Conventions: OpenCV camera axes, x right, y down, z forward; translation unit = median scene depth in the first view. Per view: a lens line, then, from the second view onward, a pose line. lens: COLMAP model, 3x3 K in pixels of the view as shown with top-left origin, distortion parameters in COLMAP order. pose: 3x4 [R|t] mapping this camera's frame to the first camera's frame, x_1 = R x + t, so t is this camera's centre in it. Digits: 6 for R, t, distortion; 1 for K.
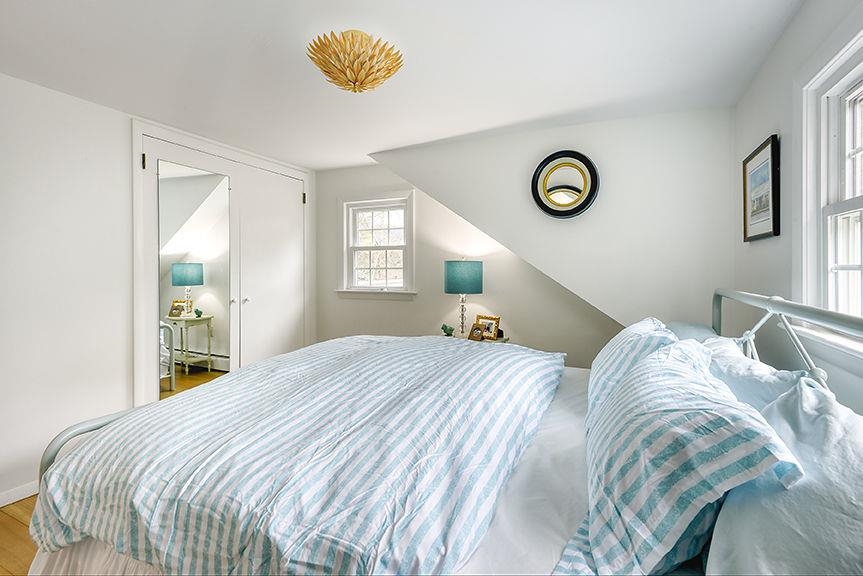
lens RADIAL K [[407.7, 0, 431.7], [0, 407.7, 273.8], [0, 0, 1]] dist [-0.033085, -0.000040]
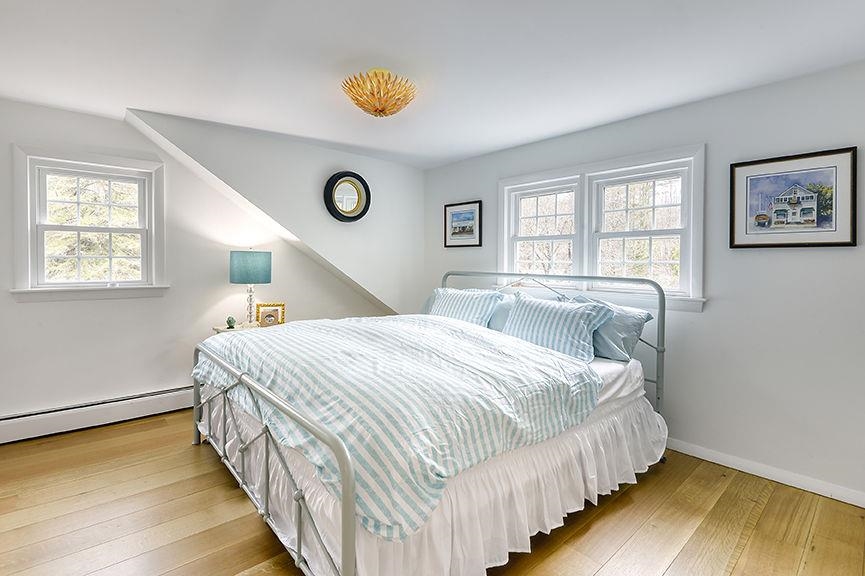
lens RADIAL K [[407.1, 0, 432.8], [0, 407.1, 268.1], [0, 0, 1]] dist [-0.001013, -0.000112]
pose [[0.403009, -0.014027, 0.915089, -0.673895], [-0.001533, 0.999871, 0.016002, -0.007251], [-0.915195, -0.007852, 0.402935, 0.177661]]
